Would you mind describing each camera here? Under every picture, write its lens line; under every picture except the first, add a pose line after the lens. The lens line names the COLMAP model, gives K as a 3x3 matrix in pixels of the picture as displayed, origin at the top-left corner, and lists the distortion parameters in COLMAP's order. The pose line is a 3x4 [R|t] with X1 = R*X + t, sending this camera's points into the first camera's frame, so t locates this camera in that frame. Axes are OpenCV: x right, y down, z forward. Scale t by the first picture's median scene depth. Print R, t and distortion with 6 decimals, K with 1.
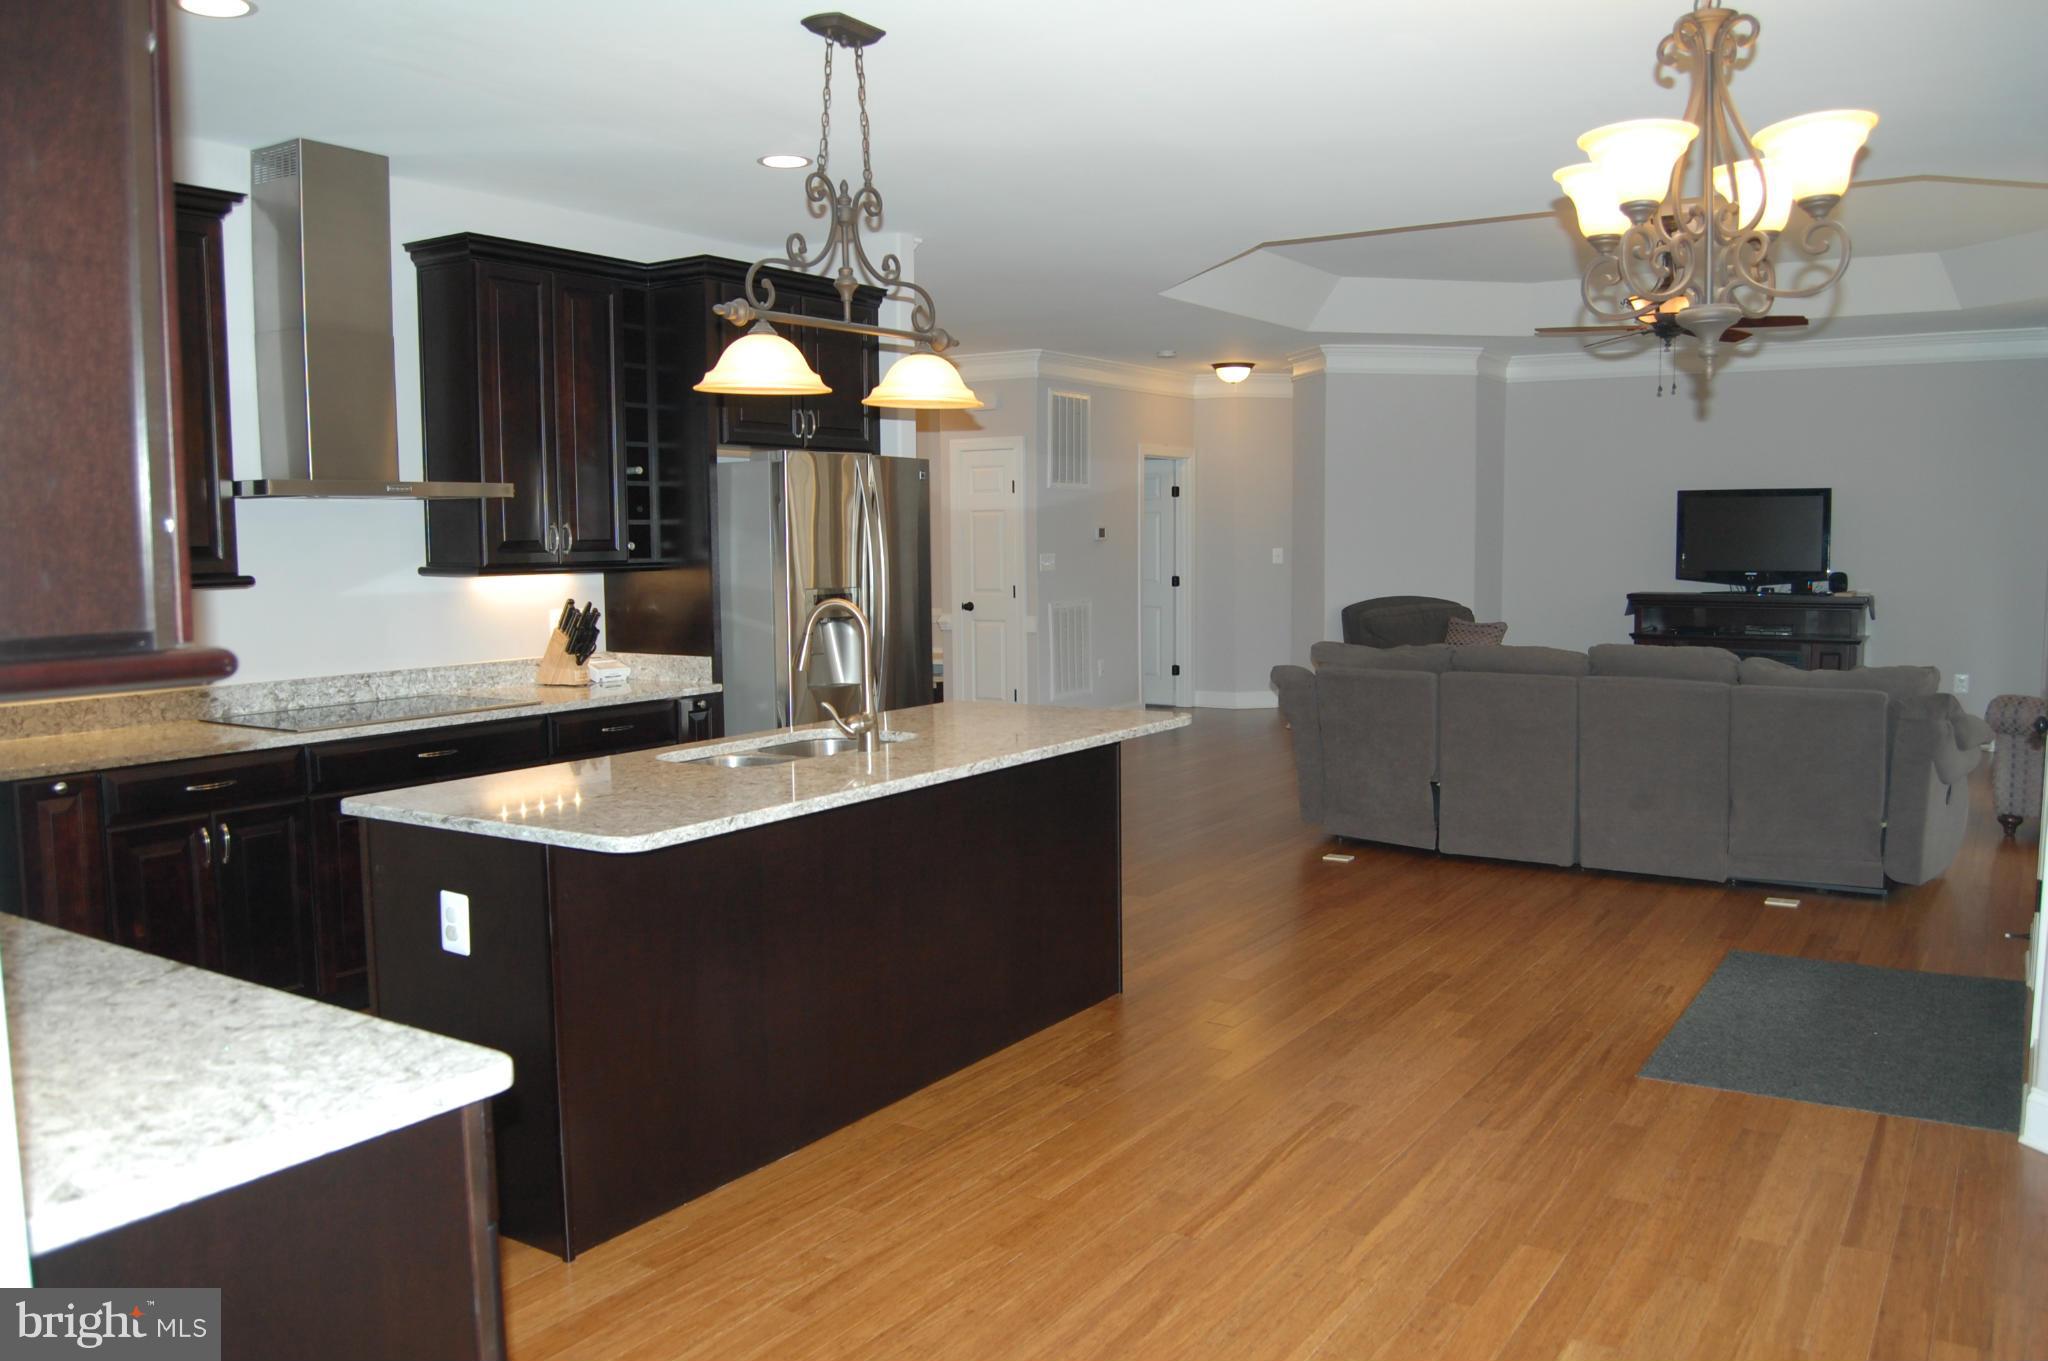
lens RADIAL K [[1598.7, 0, 1019.9], [0, 1598.7, 692.9], [0, 0, 1]] dist [-0.080529, 0.009203]
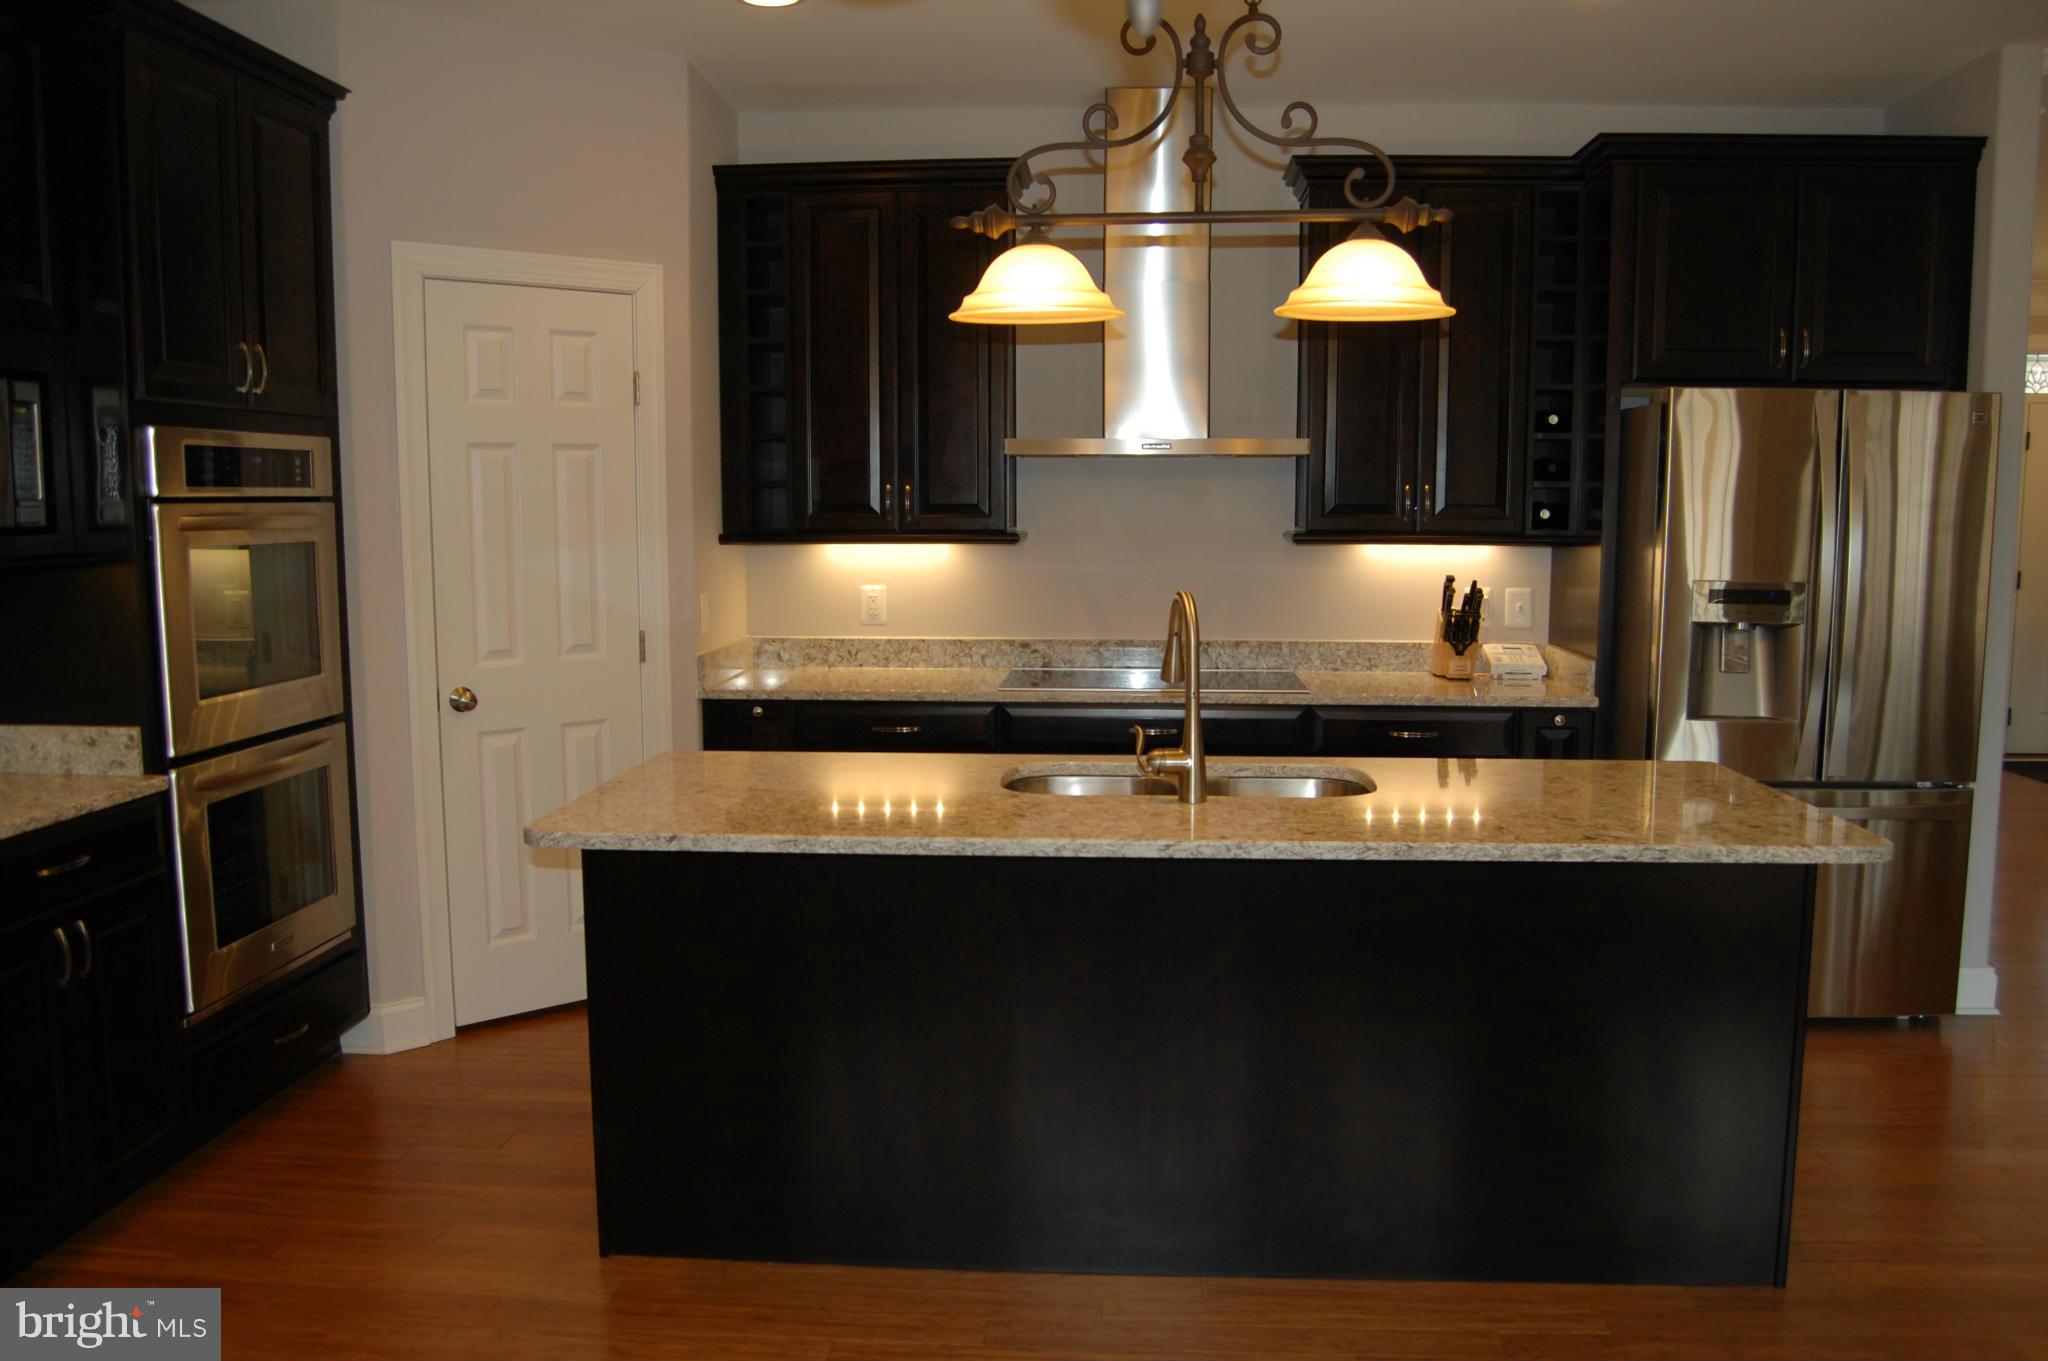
lens RADIAL K [[1598.7, 0, 1027.1], [0, 1598.7, 689.9], [0, 0, 1]] dist [-0.080529, 0.009203]
pose [[0.486096, 0.112091, -0.866687, 0.481303], [-0.091430, 0.992820, 0.077124, -0.061165], [0.869110, 0.041752, 0.492854, 0.555289]]
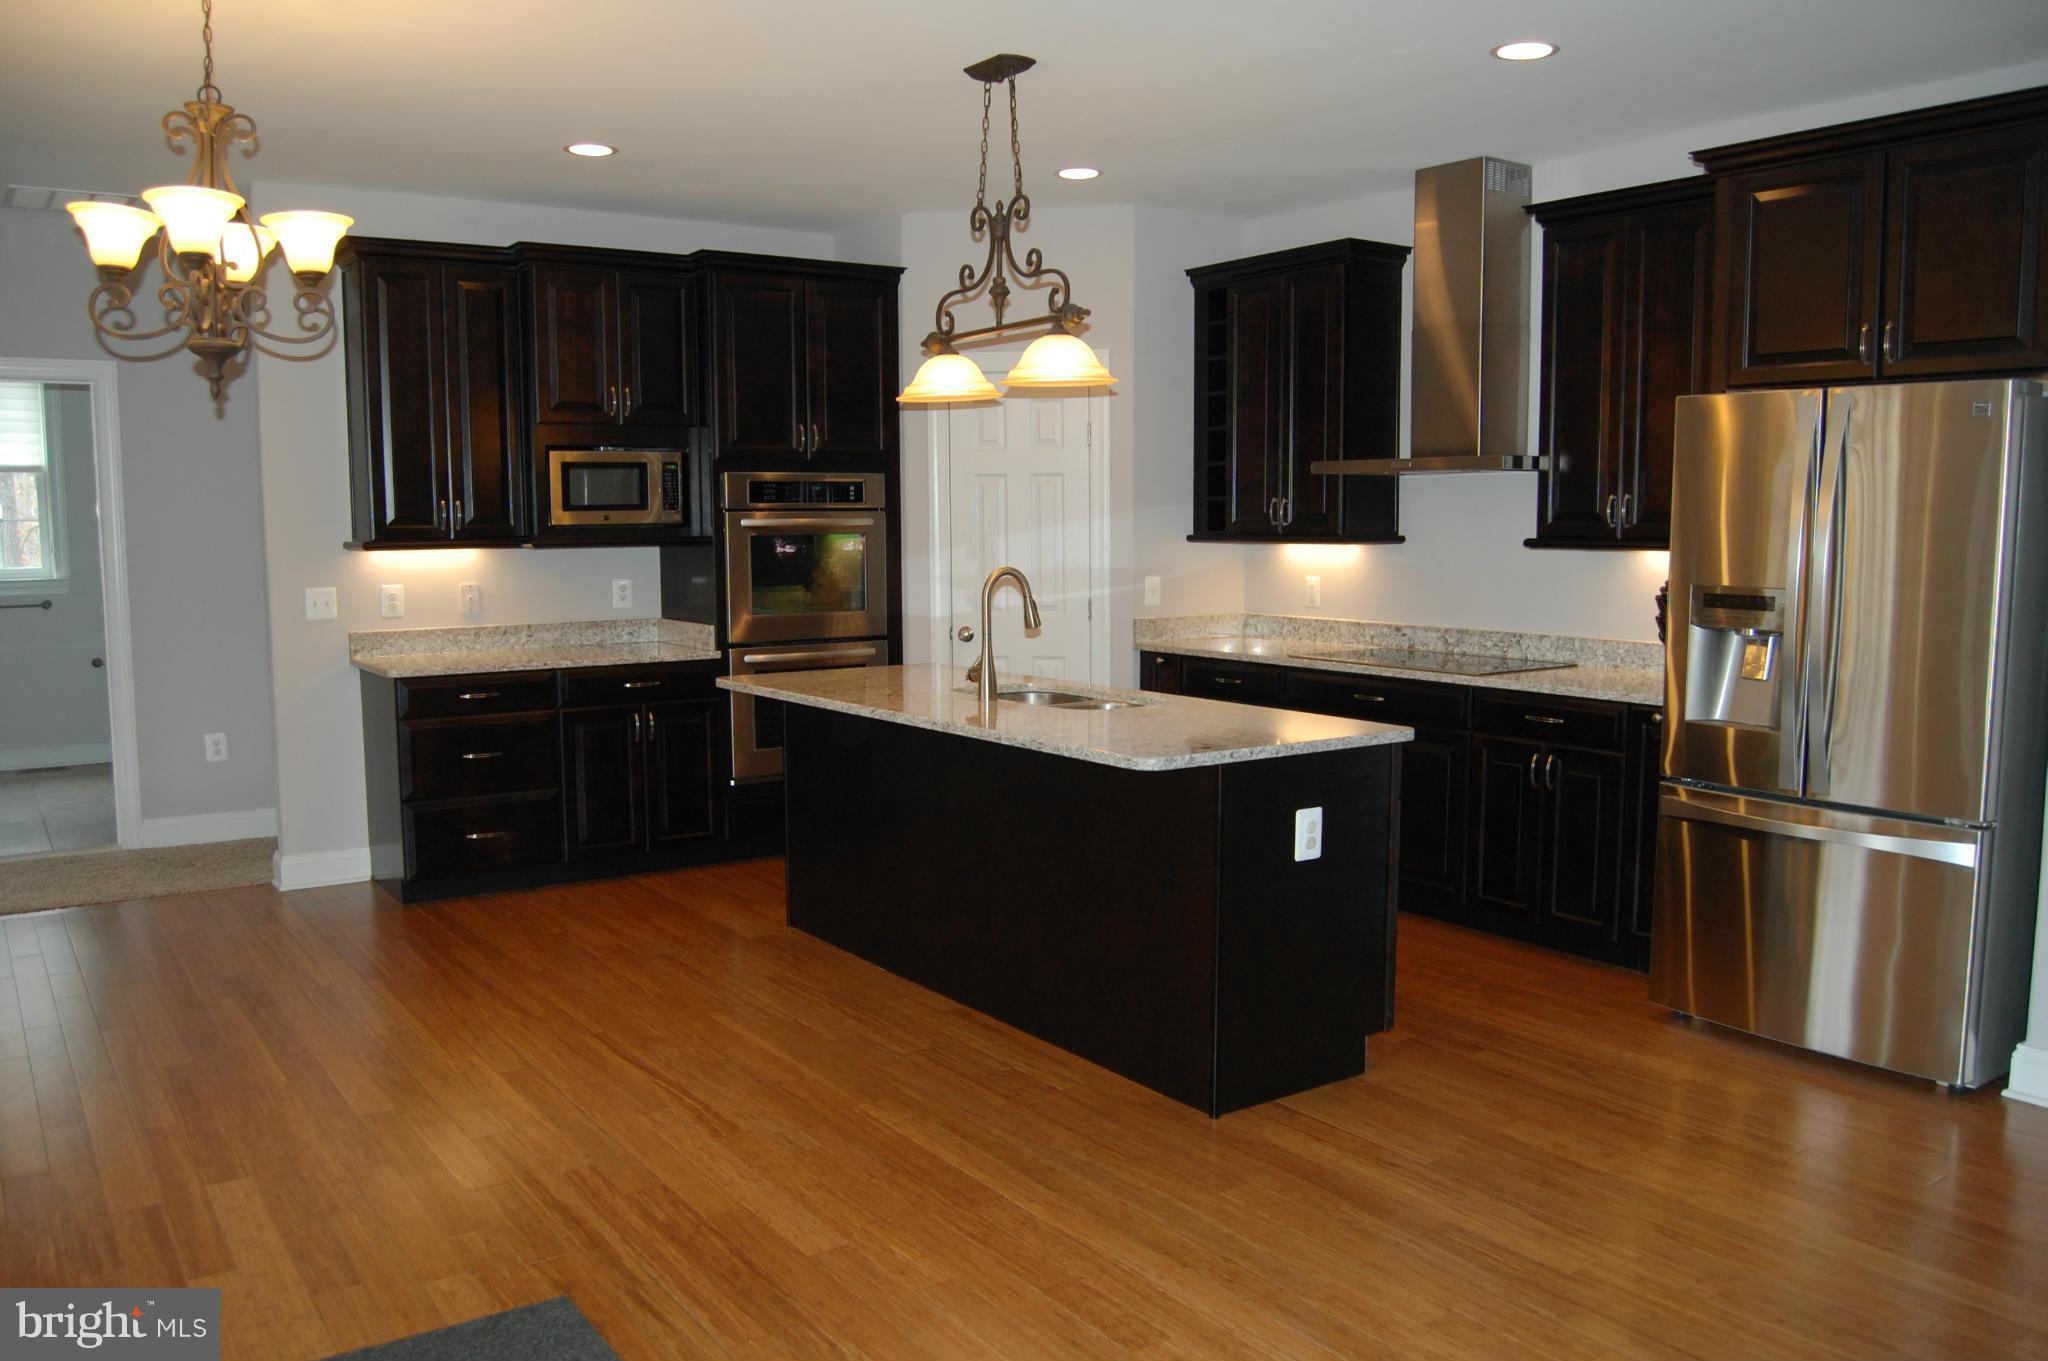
lens RADIAL K [[1598.7, 0, 1036.1], [0, 1598.7, 689.5], [0, 0, 1]] dist [-0.080529, 0.009203]
pose [[-0.366211, 0.111423, -0.923837, 0.921888], [-0.084982, 0.984651, 0.152445, -0.144283], [0.926643, 0.134337, -0.351122, 1.391135]]
